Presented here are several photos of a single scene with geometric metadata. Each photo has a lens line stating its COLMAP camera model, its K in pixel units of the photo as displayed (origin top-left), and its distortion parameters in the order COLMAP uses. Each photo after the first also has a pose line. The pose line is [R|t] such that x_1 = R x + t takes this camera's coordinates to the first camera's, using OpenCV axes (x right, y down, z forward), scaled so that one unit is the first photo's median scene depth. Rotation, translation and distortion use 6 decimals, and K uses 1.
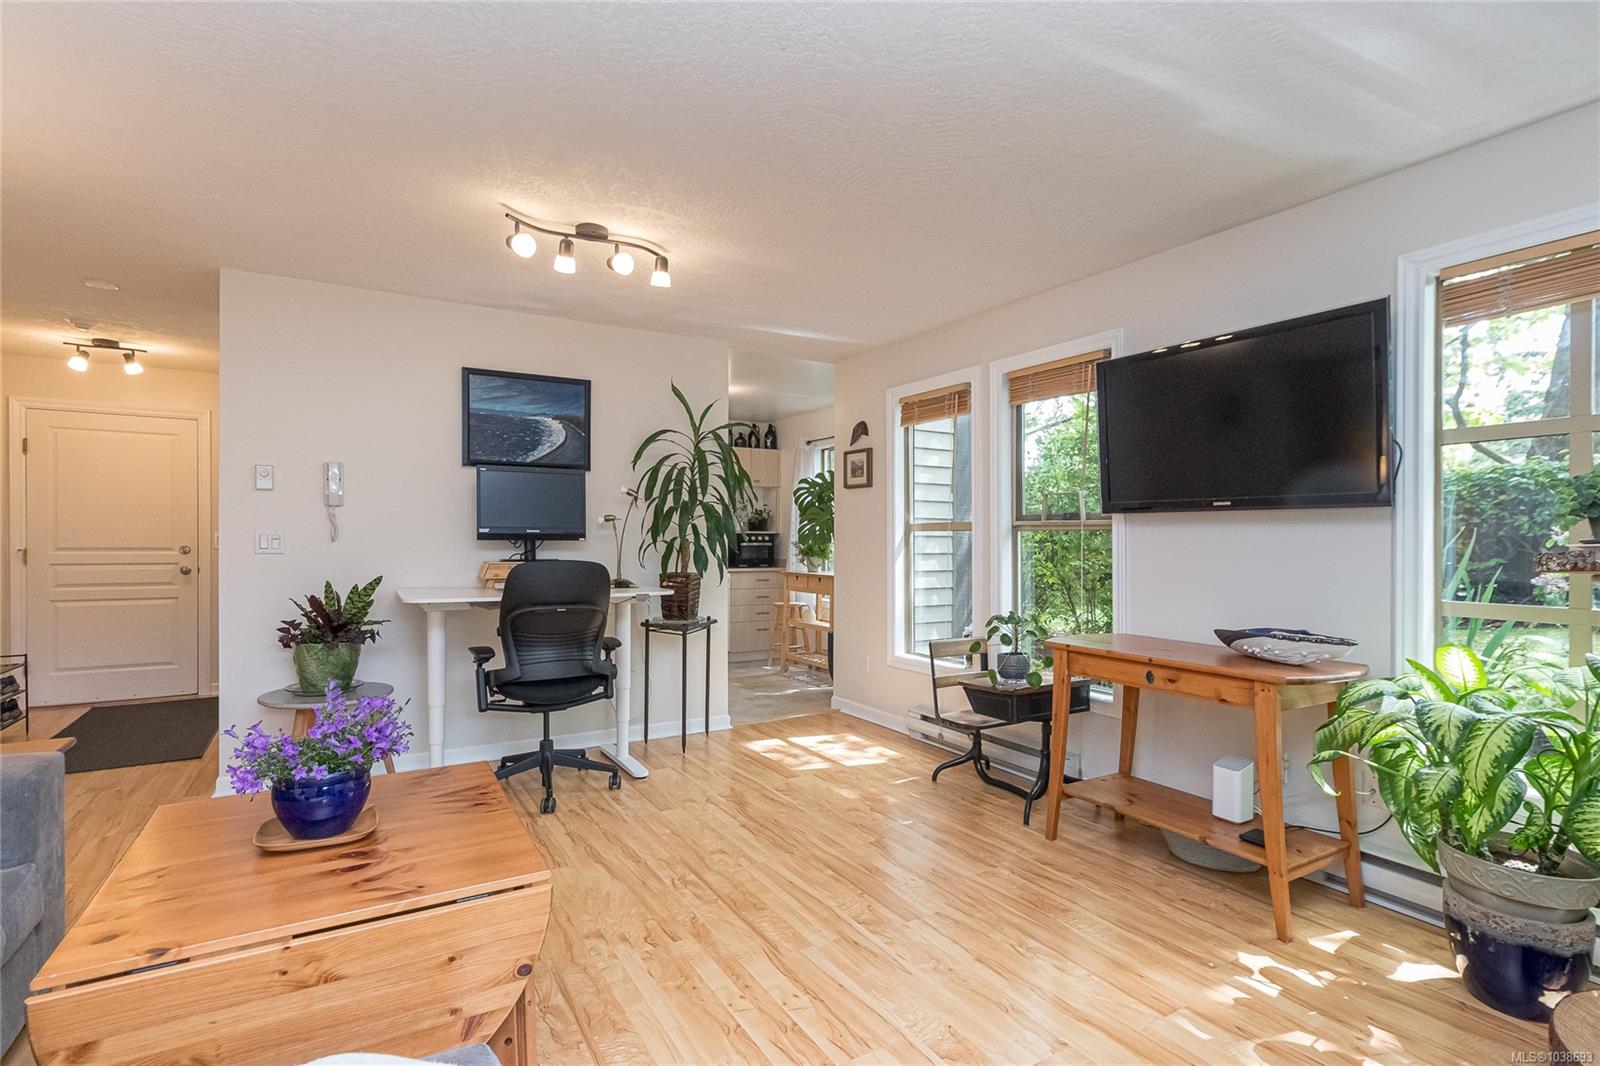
lens RADIAL K [[769.6, 0, 800.0], [0, 769.6, 533.0], [0, 0, 1]] dist [-0.000644, -0.000213]
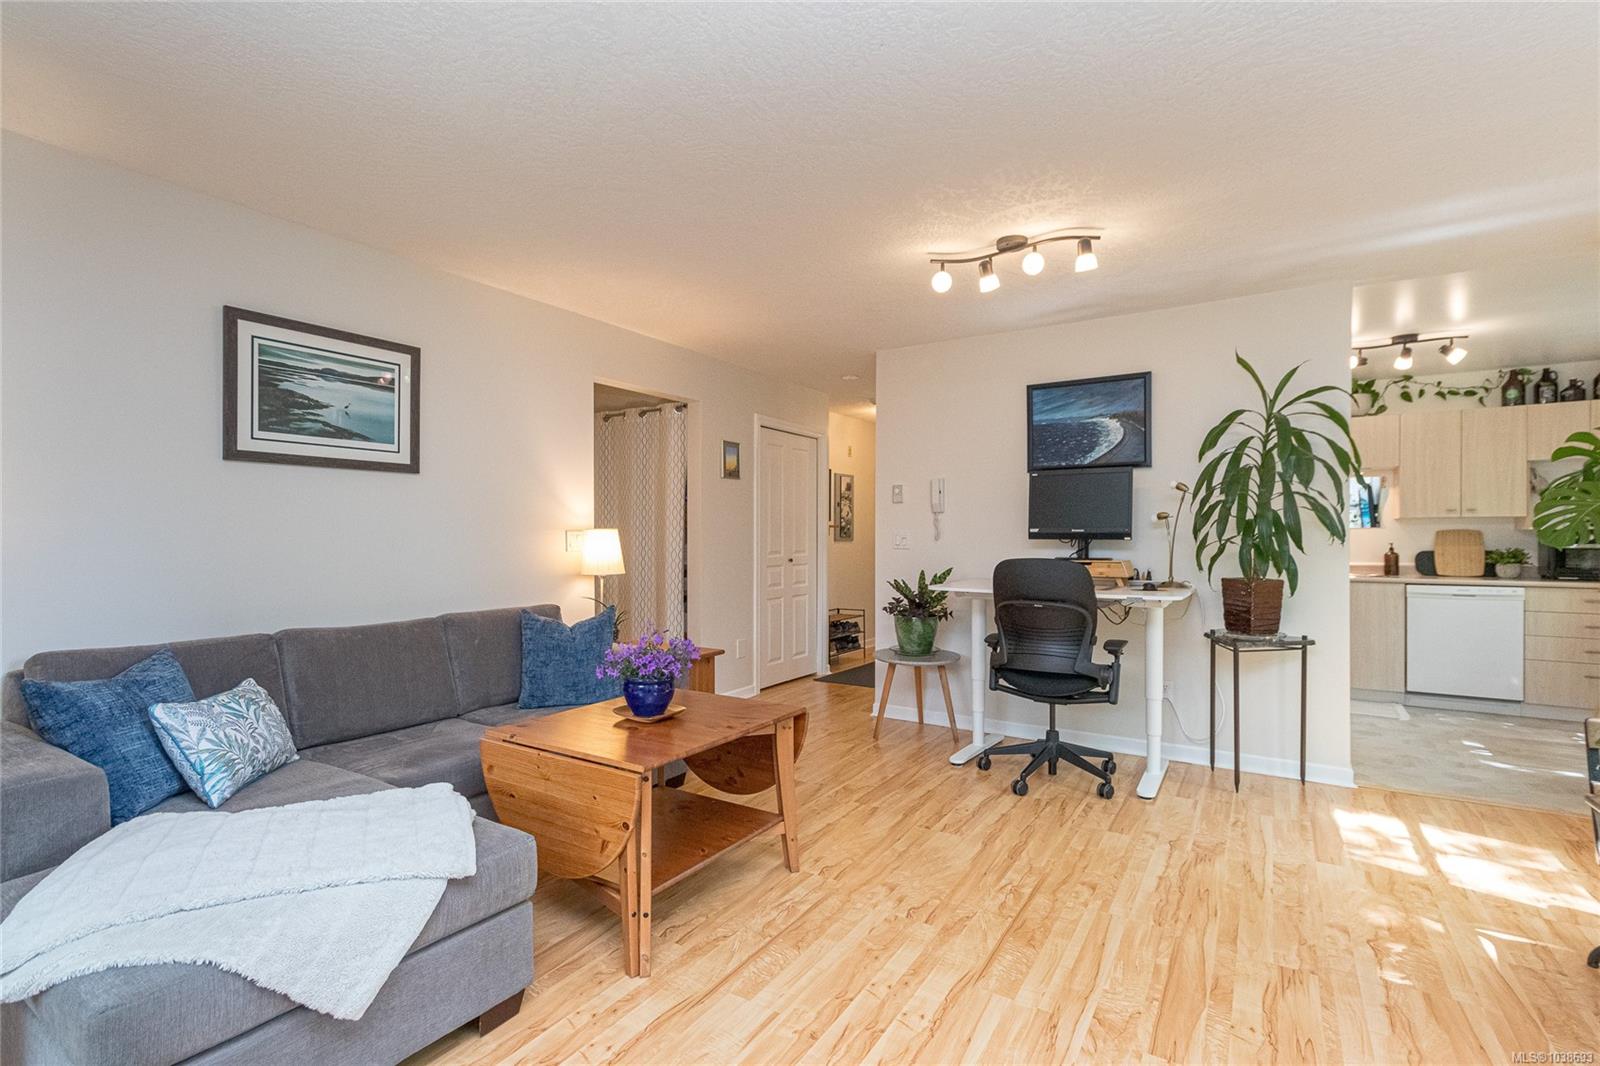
lens RADIAL K [[727.9, 0, 805.1], [0, 727.9, 533.2], [0, 0, 1]] dist [-0.000759, -0.000292]
pose [[0.453571, -0.006860, -0.891194, 0.388877], [0.007071, 0.999967, -0.004099, 0.002662], [0.891192, -0.004443, 0.453604, 0.245197]]
